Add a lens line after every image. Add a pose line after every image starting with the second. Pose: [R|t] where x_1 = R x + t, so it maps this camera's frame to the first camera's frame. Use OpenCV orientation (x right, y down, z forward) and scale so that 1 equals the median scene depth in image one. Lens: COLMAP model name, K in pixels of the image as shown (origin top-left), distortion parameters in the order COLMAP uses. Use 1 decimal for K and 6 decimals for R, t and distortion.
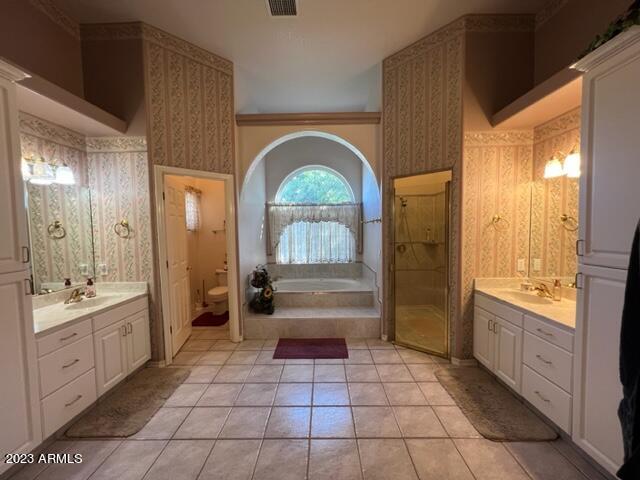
lens RADIAL K [[257.8, 0, 318.2], [0, 257.8, 240.6], [0, 0, 1]] dist [-0.001300, 0.000146]
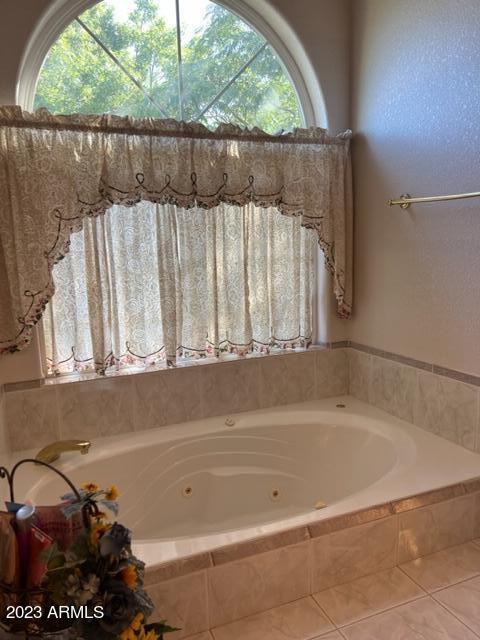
lens RADIAL K [[481.6, 0, 236.4], [0, 481.6, 323.7], [0, 0, 1]] dist [0.052401, -0.059088]
pose [[0.921787, -0.078689, 0.379627, -0.294128], [0.039310, 0.993109, 0.110403, -0.013269], [-0.385698, -0.086845, 0.918529, 0.955880]]
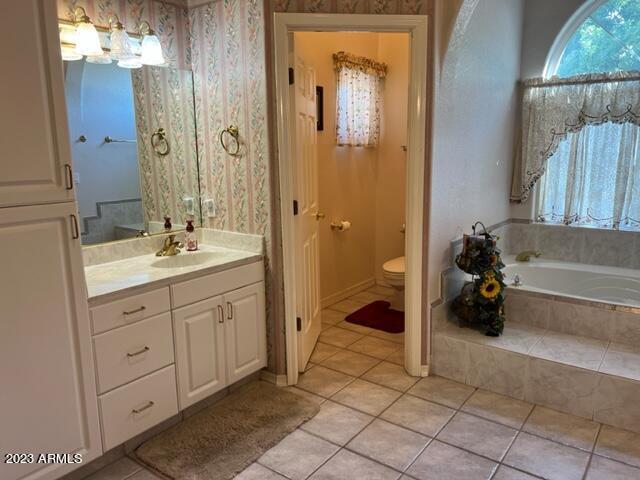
lens RADIAL K [[481.6, 0, 320.9], [0, 481.6, 236.9], [0, 0, 1]] dist [0.052401, -0.059088]
pose [[0.808139, 0.110053, -0.578618, 0.051388], [-0.028933, 0.988620, 0.147625, 0.002656], [0.588280, -0.102561, 0.802127, 0.226622]]
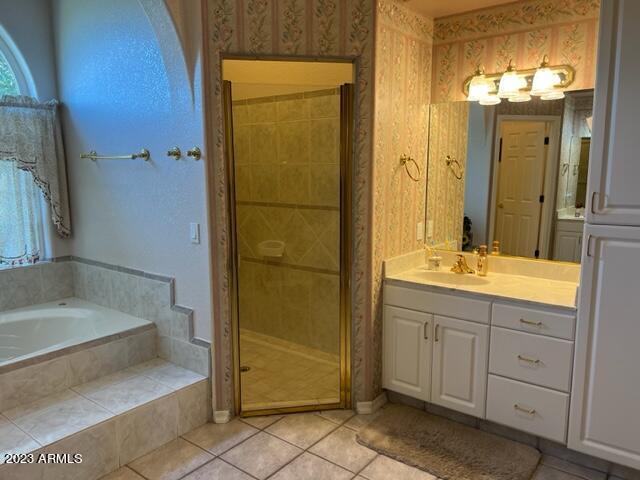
lens RADIAL K [[481.6, 0, 324.2], [0, 481.6, 243.5], [0, 0, 1]] dist [0.052401, -0.059088]
pose [[0.598407, -0.110028, 0.793601, -0.339037], [0.029878, 0.992901, 0.115131, -0.023480], [-0.800635, -0.045184, 0.597446, 0.434028]]
